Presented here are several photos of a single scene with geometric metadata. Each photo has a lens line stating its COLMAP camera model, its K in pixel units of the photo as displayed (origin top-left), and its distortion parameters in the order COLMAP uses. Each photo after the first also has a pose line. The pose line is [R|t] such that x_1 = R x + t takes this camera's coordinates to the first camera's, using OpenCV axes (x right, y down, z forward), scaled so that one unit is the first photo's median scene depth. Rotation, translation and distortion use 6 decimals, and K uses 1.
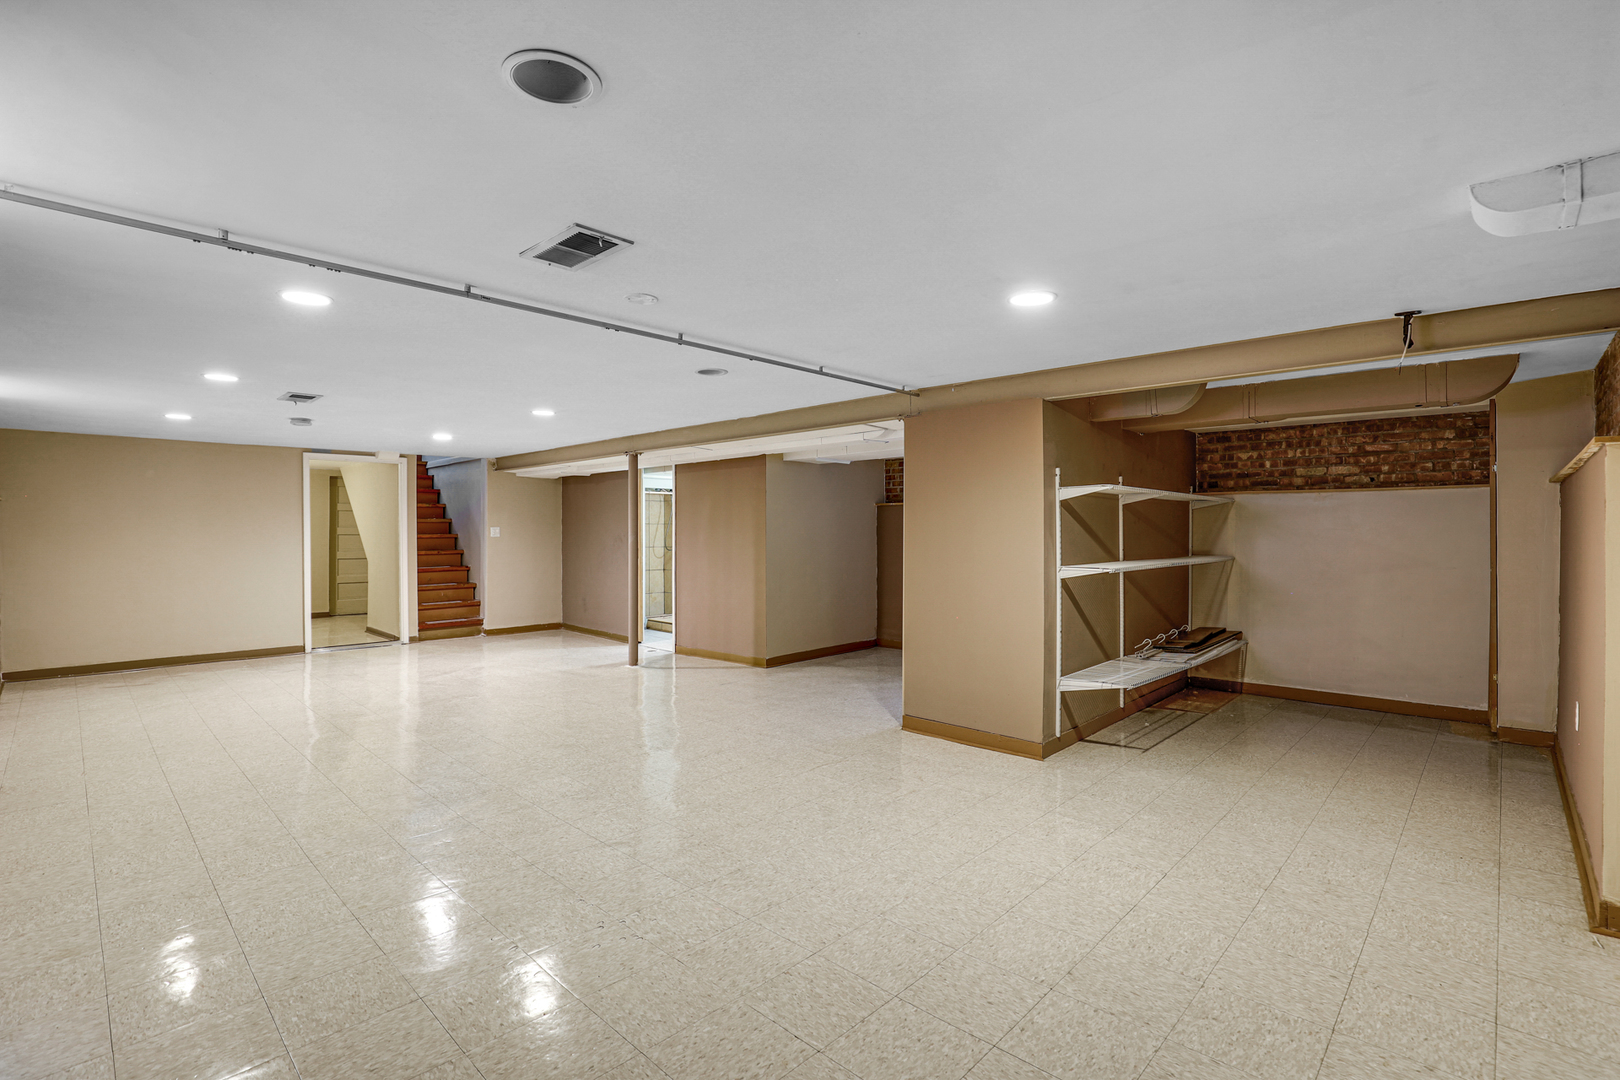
lens RADIAL K [[747.1, 0, 807.0], [0, 747.1, 524.5], [0, 0, 1]] dist [-0.012907, 0.000520]
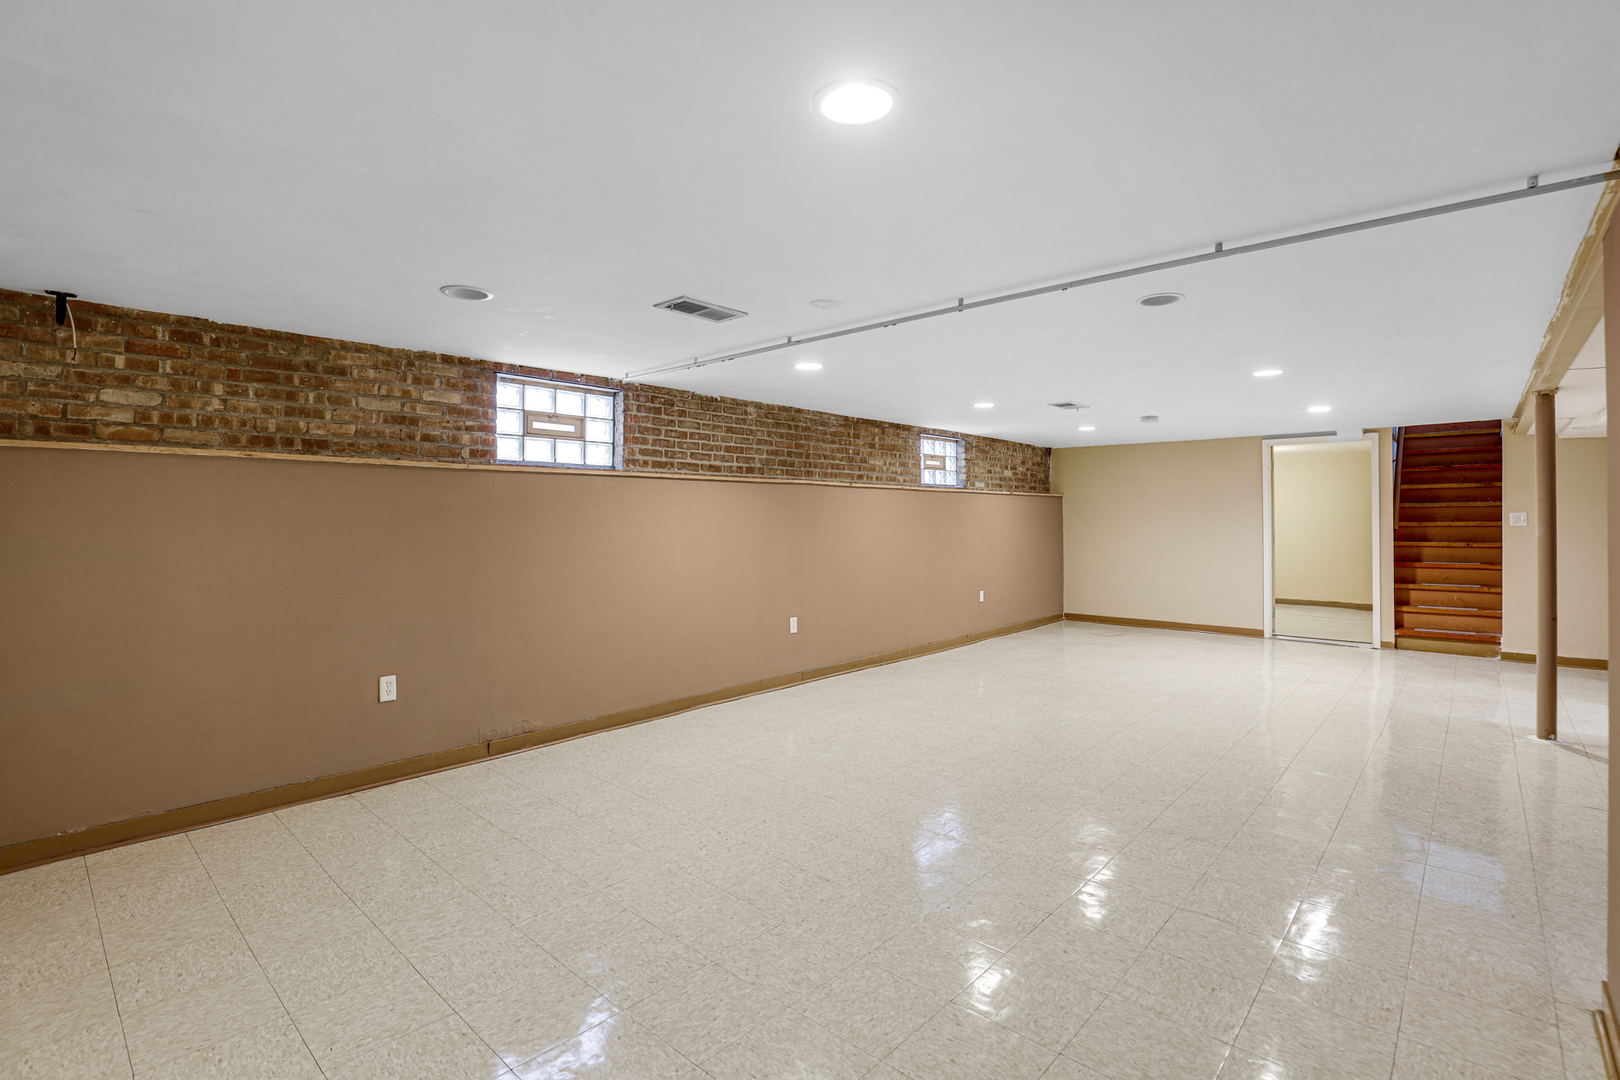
lens RADIAL K [[747.1, 0, 817.5], [0, 747.1, 531.6], [0, 0, 1]] dist [-0.012907, 0.000520]
pose [[0.041514, 0.022013, -0.998895, 0.312311], [0.011163, 0.999685, 0.022495, -0.001448], [0.999076, -0.012085, 0.041255, 0.350631]]
